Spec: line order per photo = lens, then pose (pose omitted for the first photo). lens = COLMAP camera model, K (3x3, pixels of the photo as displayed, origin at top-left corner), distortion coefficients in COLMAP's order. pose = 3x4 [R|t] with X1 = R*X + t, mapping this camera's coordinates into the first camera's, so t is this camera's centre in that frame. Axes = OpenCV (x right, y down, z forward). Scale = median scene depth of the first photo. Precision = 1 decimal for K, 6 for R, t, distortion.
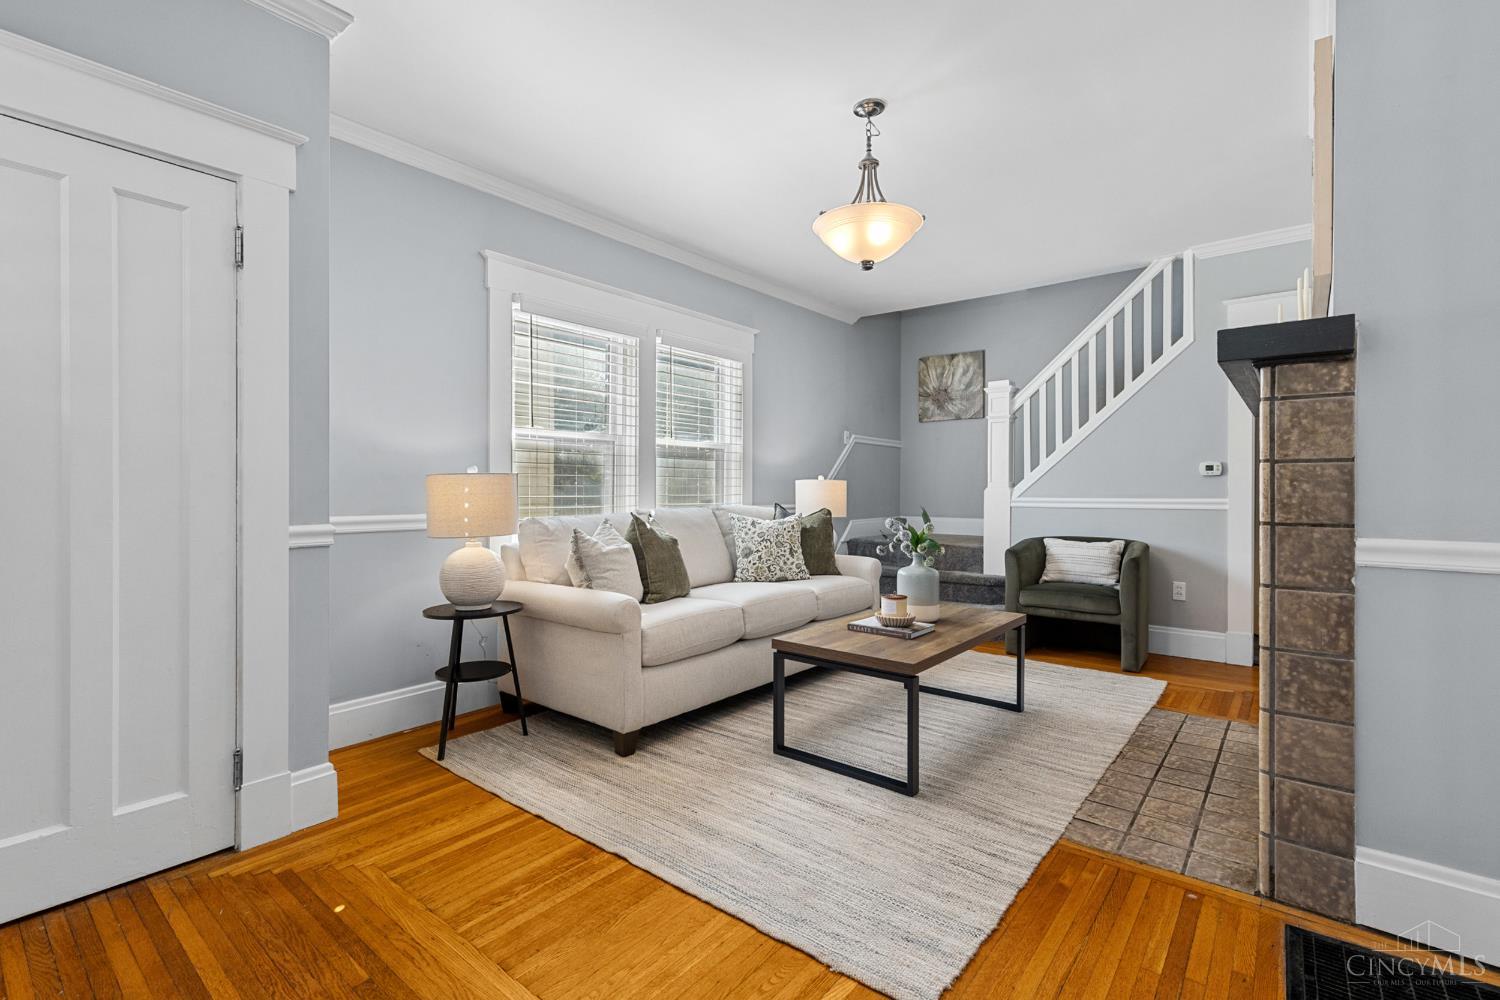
lens RADIAL K [[671.2, 0, 747.9], [0, 671.2, 498.0], [0, 0, 1]] dist [0.003661, -0.000030]
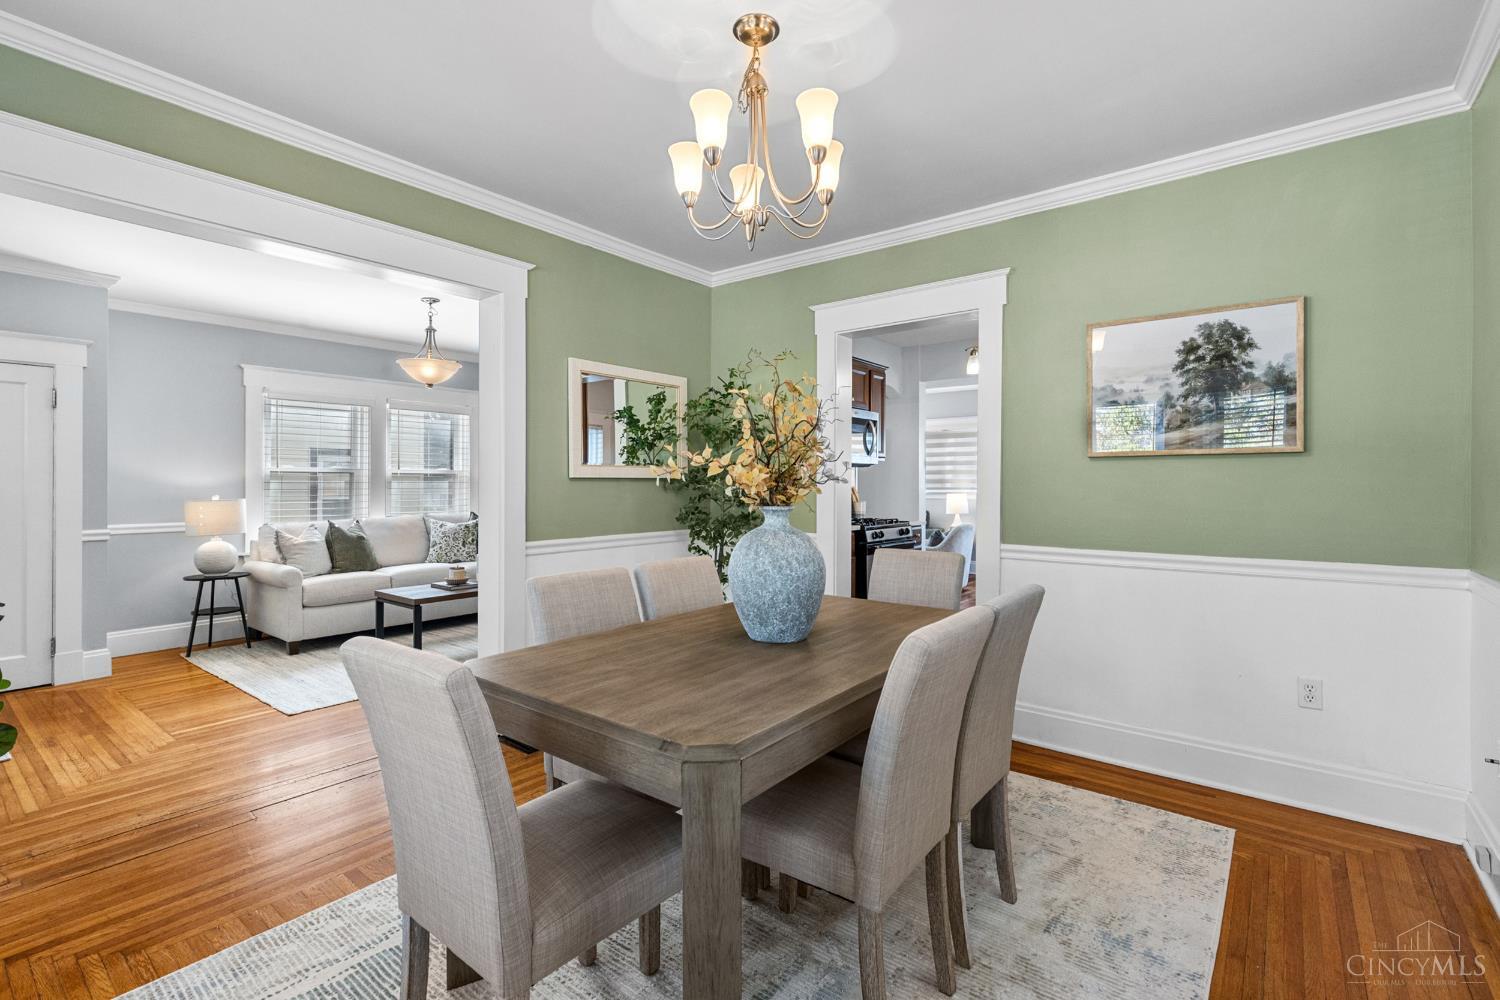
lens RADIAL K [[671.2, 0, 743.8], [0, 671.2, 490.3], [0, 0, 1]] dist [0.003661, -0.000030]
pose [[0.999811, -0.000570, 0.019425, 1.019206], [0.000638, 0.999994, -0.003472, -0.057651], [-0.019423, 0.003483, 0.999805, -0.860890]]
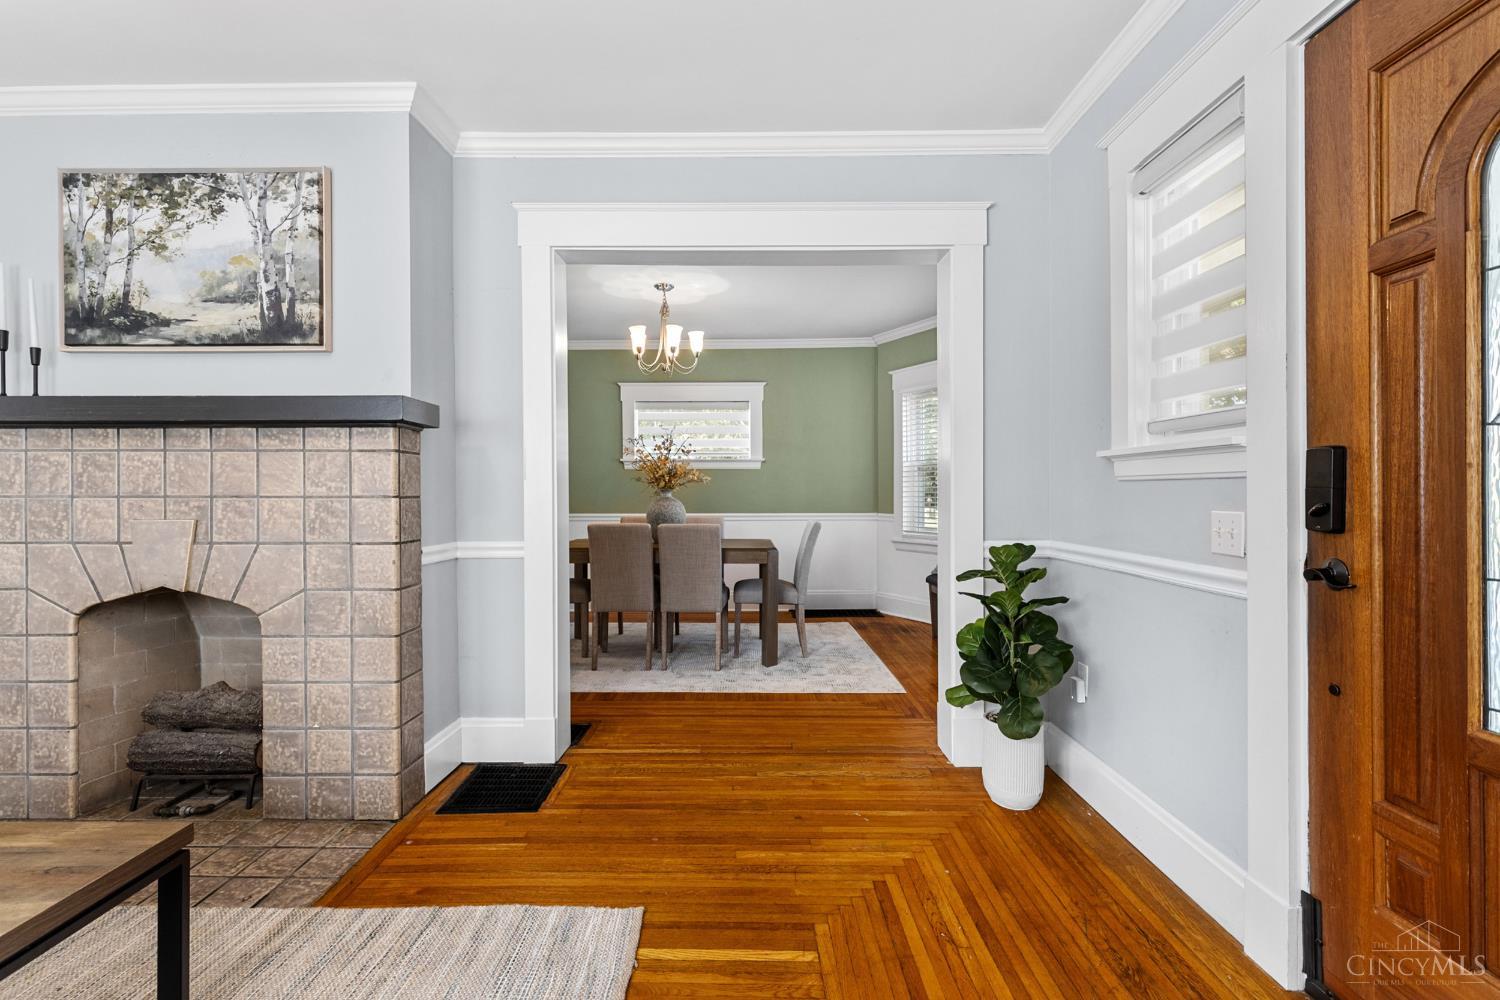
lens RADIAL K [[671.2, 0, 742.0], [0, 671.2, 496.4], [0, 0, 1]] dist [0.003661, -0.000030]
pose [[-0.628008, -0.005336, 0.778188, -0.525195], [0.006346, 0.999908, 0.011977, -0.048270], [-0.778181, 0.012460, -0.627917, 0.972846]]
